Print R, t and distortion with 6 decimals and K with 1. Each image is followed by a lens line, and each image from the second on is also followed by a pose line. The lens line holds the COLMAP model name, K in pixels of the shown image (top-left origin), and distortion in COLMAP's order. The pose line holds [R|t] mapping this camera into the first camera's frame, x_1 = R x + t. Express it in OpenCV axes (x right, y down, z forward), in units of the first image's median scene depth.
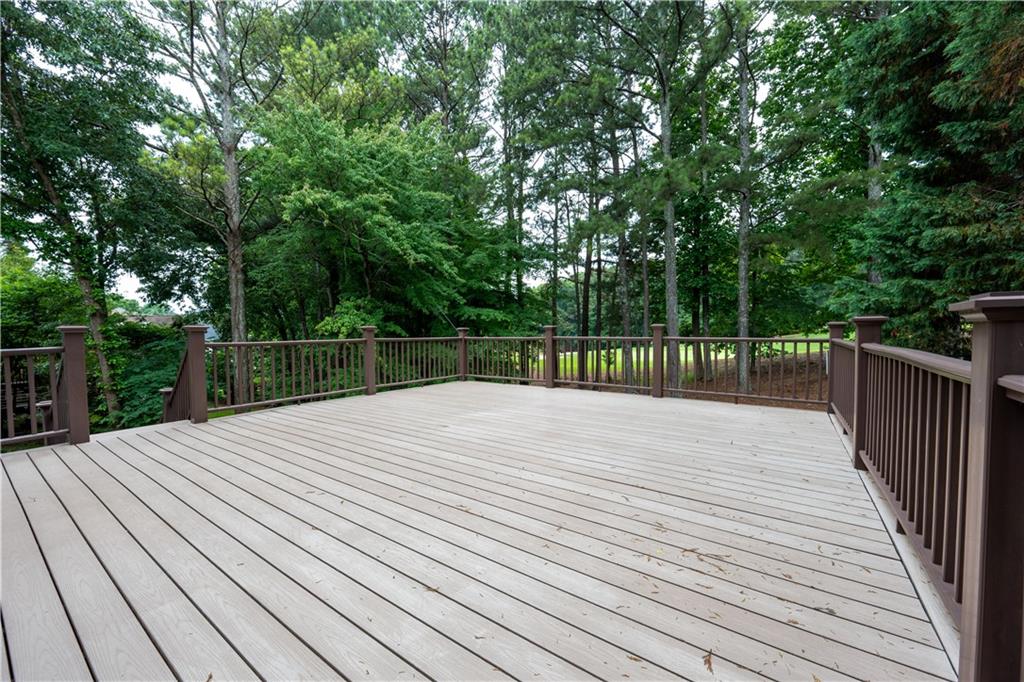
lens RADIAL K [[399.3, 0, 510.5], [0, 399.3, 345.6], [0, 0, 1]] dist [0.000201, -0.000606]
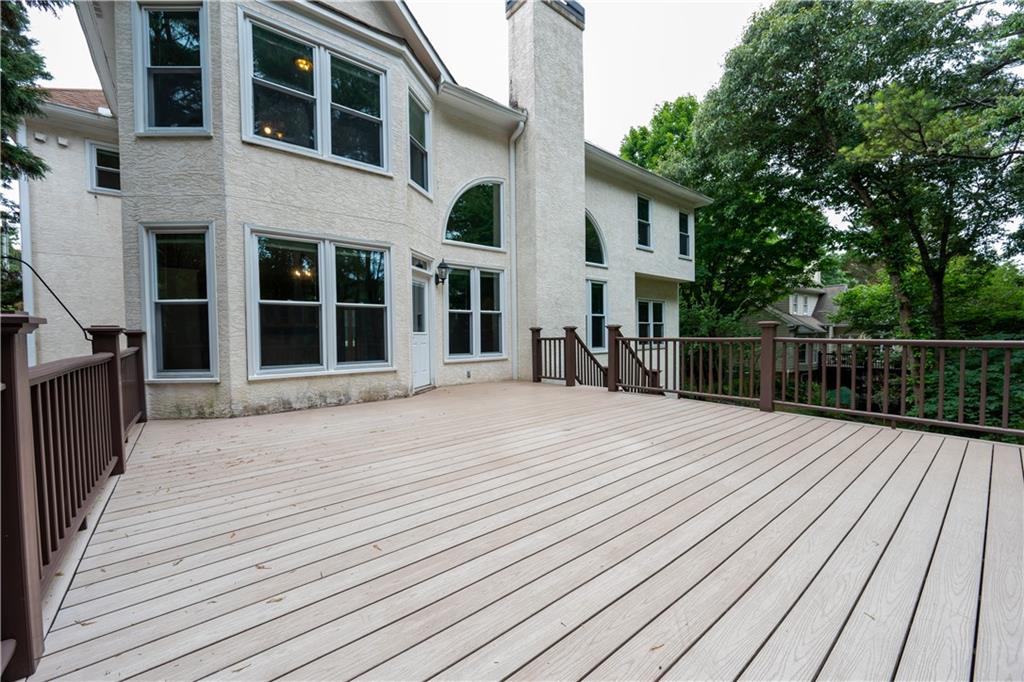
lens RADIAL K [[399.3, 0, 513.5], [0, 399.3, 345.1], [0, 0, 1]] dist [0.000201, -0.000606]
pose [[-0.276612, 0.042021, -0.960063, 1.334865], [-0.017230, 0.998666, 0.048675, -0.081632], [0.960827, 0.030006, -0.275519, 1.918054]]
